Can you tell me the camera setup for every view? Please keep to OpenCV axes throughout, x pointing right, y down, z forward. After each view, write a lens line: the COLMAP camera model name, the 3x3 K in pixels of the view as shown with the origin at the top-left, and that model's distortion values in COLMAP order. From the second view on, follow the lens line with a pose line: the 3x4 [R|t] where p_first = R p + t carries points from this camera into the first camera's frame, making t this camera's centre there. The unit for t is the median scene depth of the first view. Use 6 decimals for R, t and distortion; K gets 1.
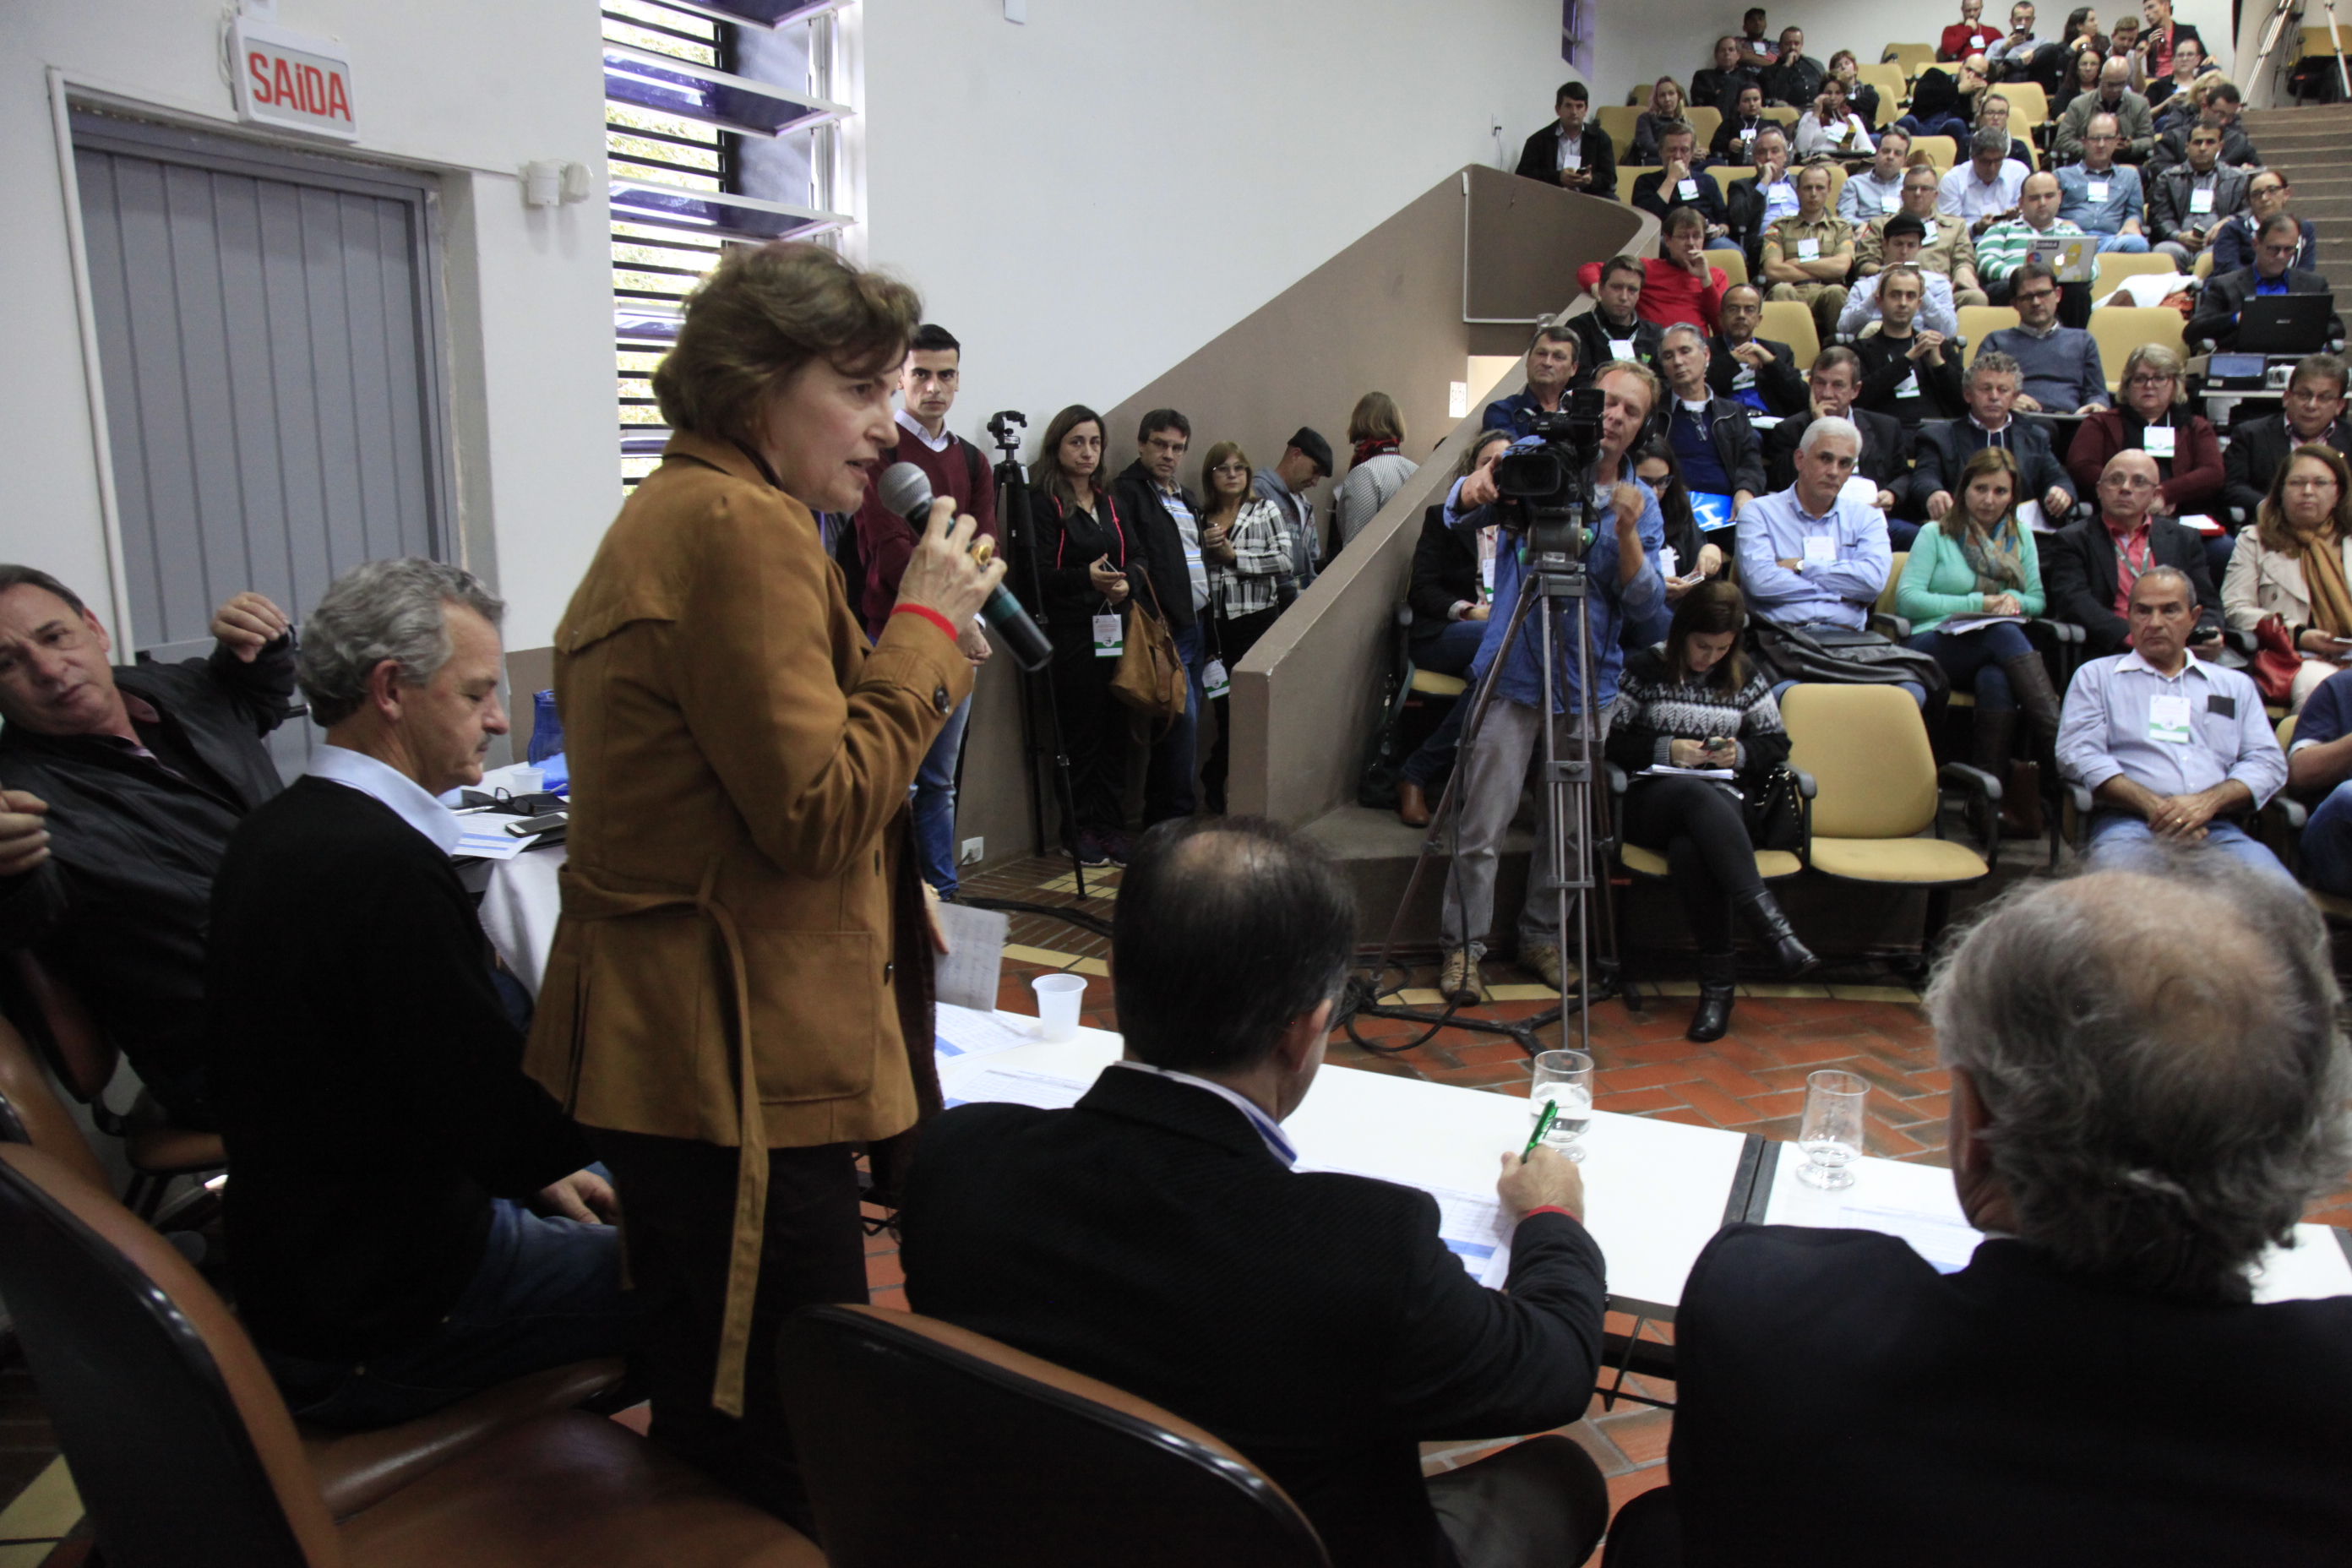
lens RADIAL K [[1602.8, 0, 1176.0], [0, 1602.8, 784.0], [0, 0, 1]] dist [-0.056475, 0.002875]
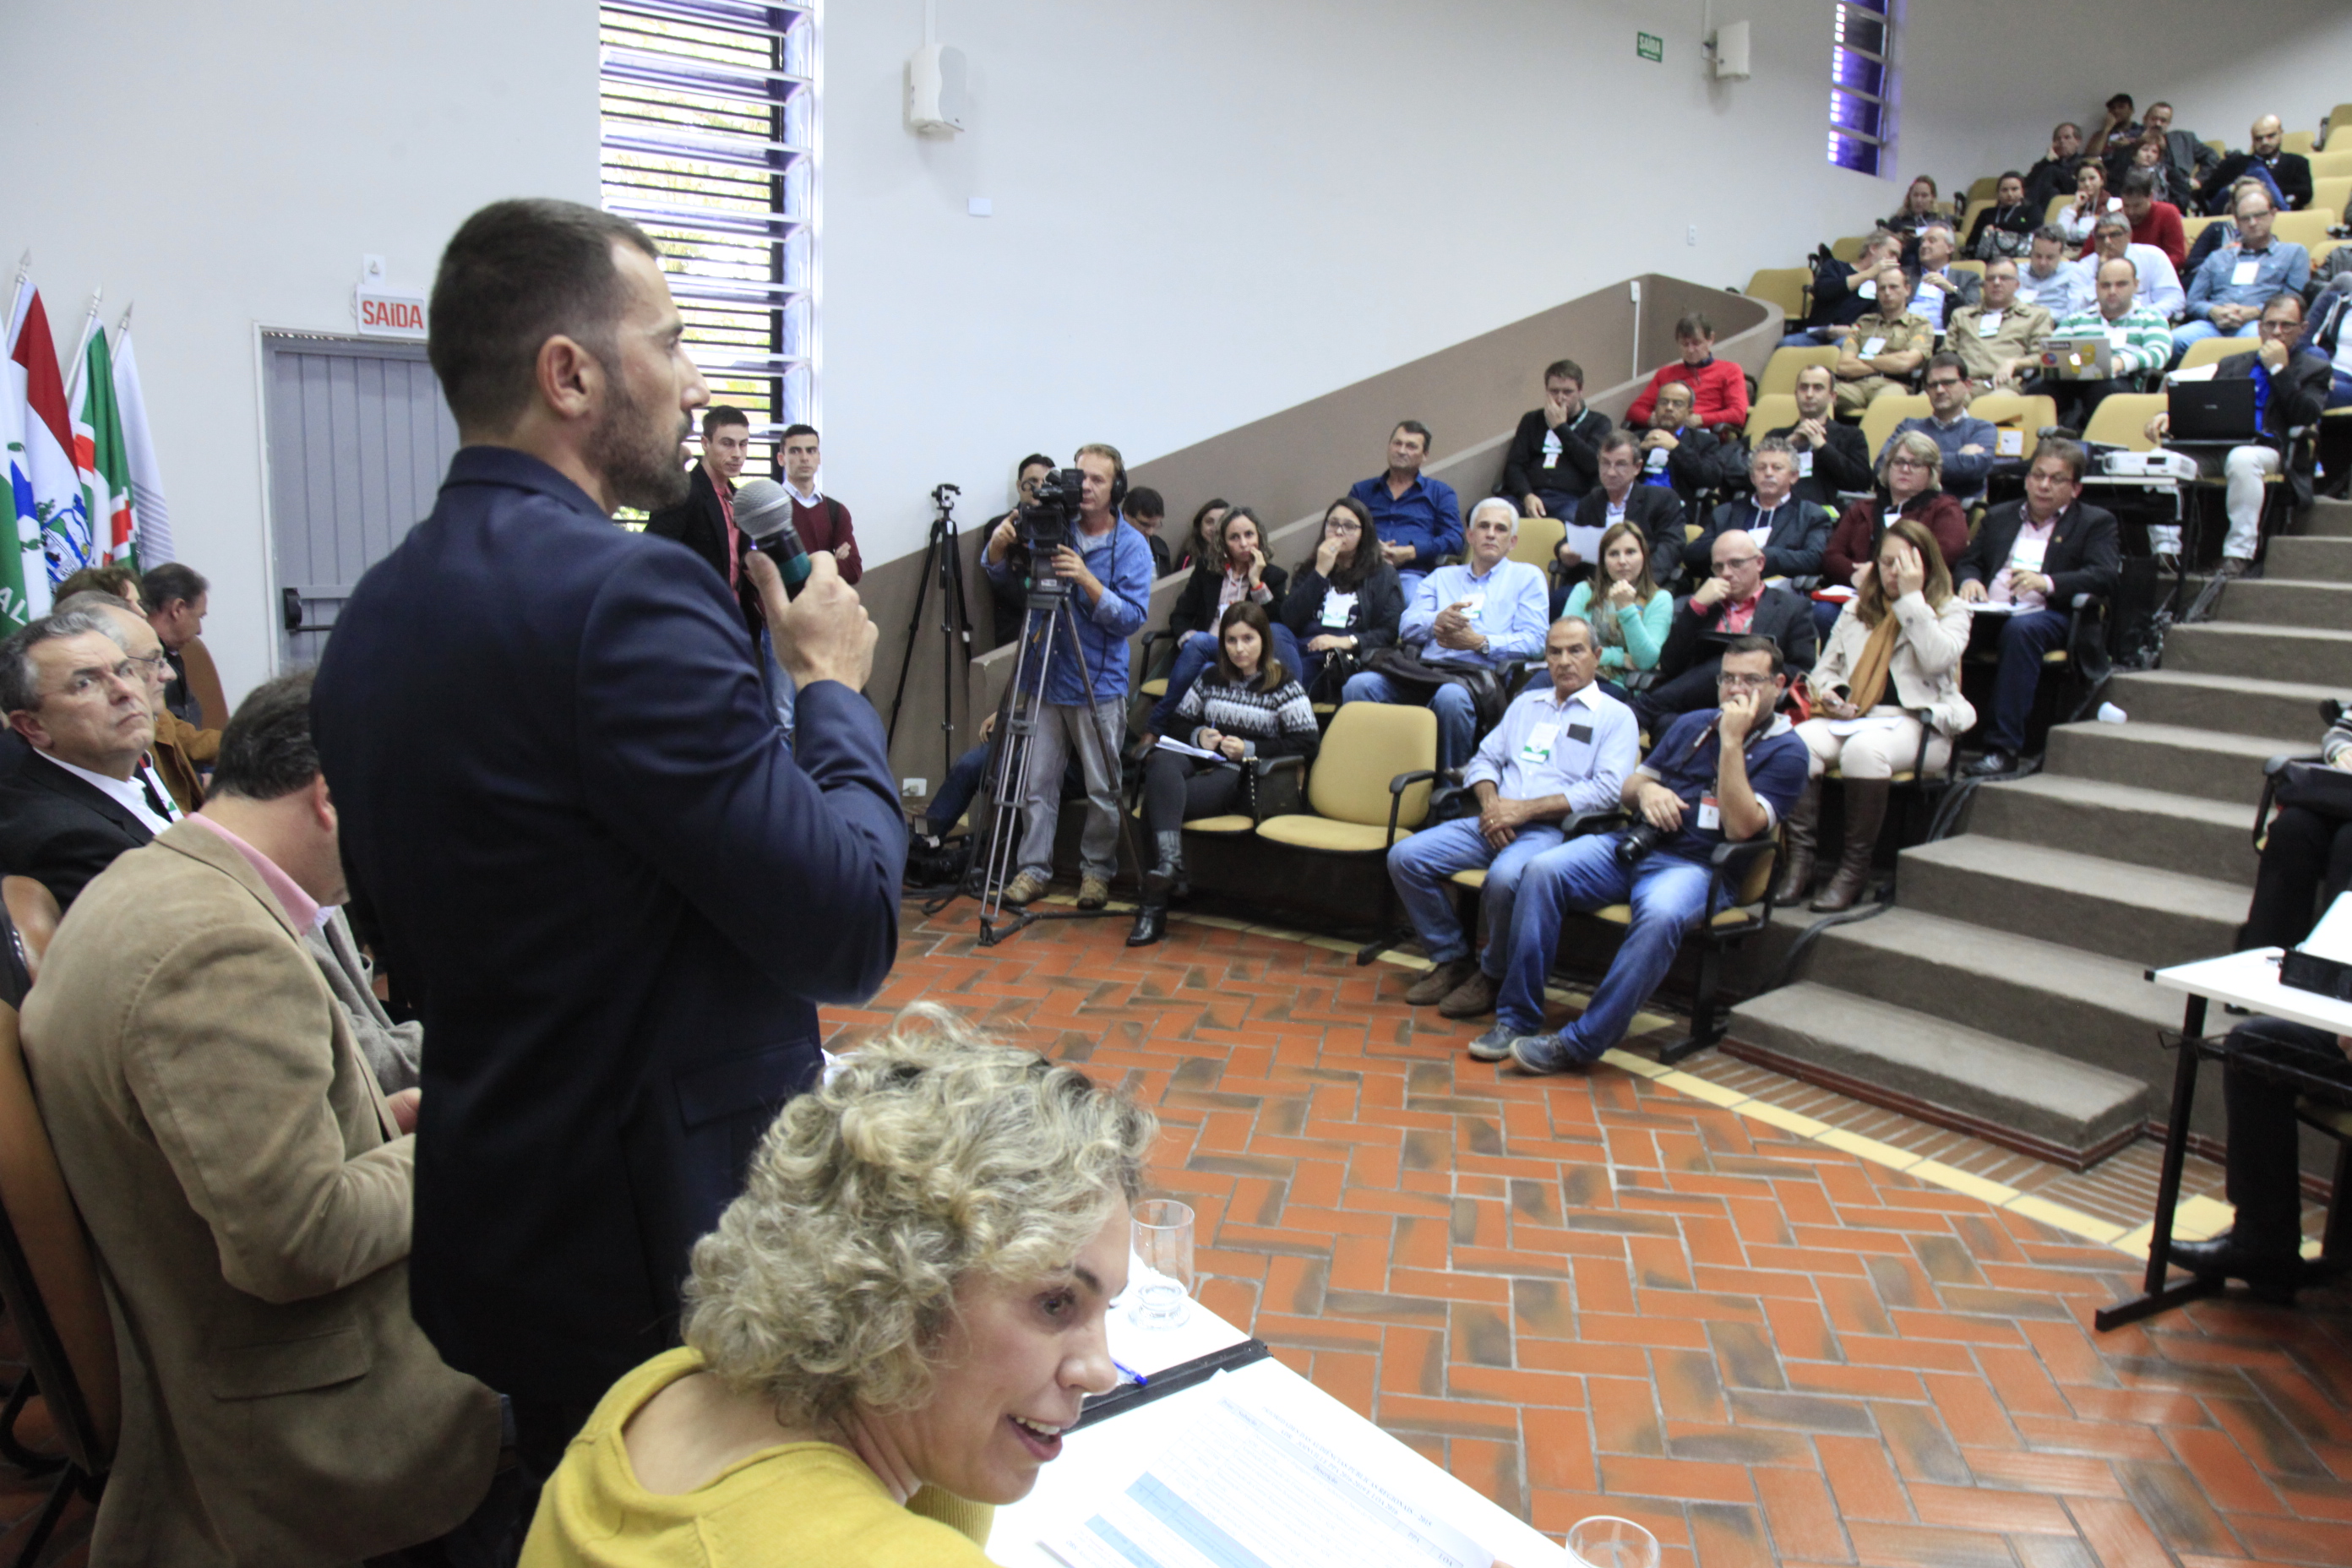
lens RADIAL K [[1602.8, 0, 1176.0], [0, 1602.8, 784.0], [0, 0, 1]] dist [-0.056475, 0.002875]
pose [[0.873455, 0.098974, -0.476739, 0.795357], [-0.125398, 0.991820, -0.023840, 0.045282], [0.470480, 0.080605, 0.878721, -0.155486]]
